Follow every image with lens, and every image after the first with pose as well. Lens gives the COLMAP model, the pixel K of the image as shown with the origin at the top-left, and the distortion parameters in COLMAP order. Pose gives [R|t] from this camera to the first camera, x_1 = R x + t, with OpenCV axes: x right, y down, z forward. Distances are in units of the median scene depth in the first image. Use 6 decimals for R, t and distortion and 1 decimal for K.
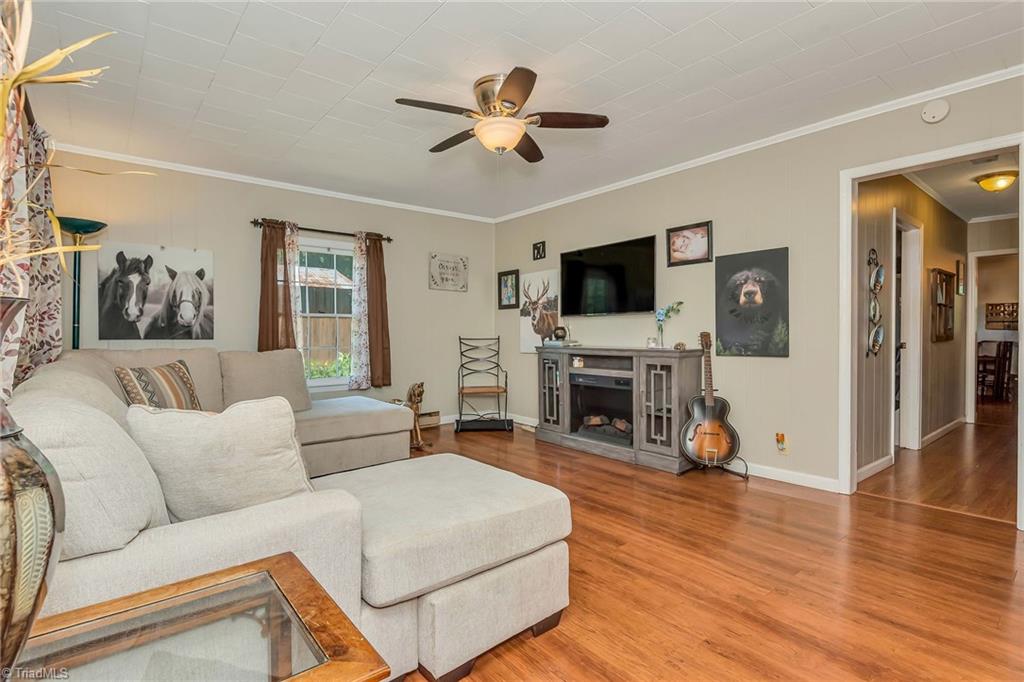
lens RADIAL K [[489.2, 0, 512.3], [0, 489.2, 325.5], [0, 0, 1]] dist [0.024457, -0.000194]
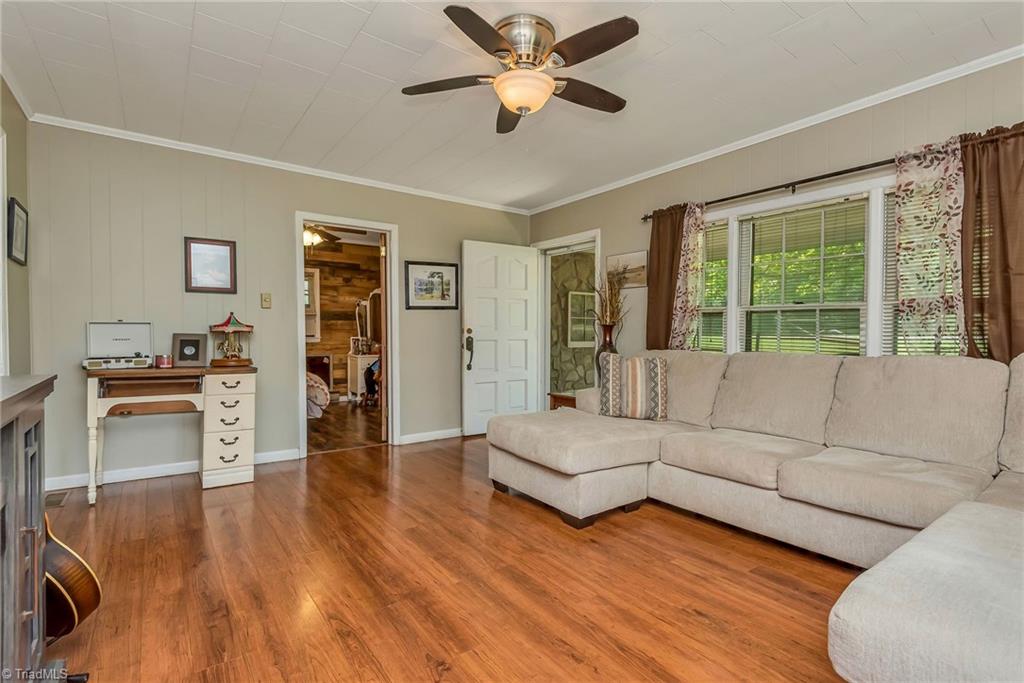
lens RADIAL K [[489.2, 0, 512.3], [0, 489.2, 326.0], [0, 0, 1]] dist [0.024457, -0.000194]
pose [[-0.998295, -0.000195, 0.058371, -0.032704], [-0.001621, 0.999701, -0.024385, 0.024658], [-0.058349, -0.024438, -0.997997, 1.266181]]
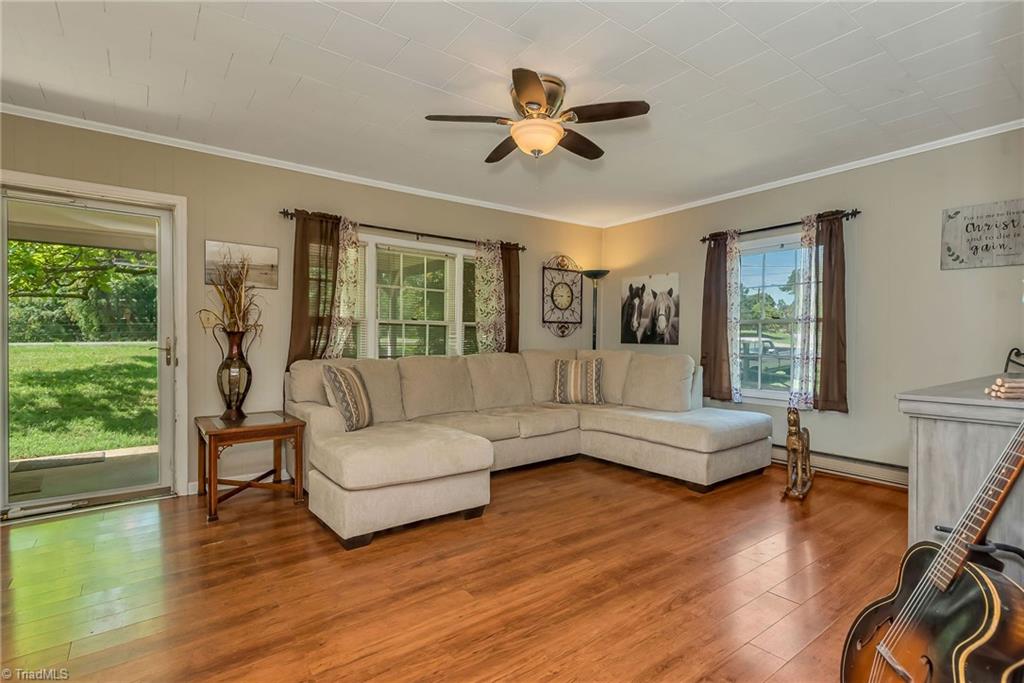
lens RADIAL K [[489.2, 0, 512.3], [0, 489.2, 326.0], [0, 0, 1]] dist [0.024457, -0.000194]
pose [[-0.032937, -0.025435, -0.999134, 0.658492], [0.005389, 0.999657, -0.025626, 0.010880], [0.999443, -0.006228, -0.032789, 0.681995]]
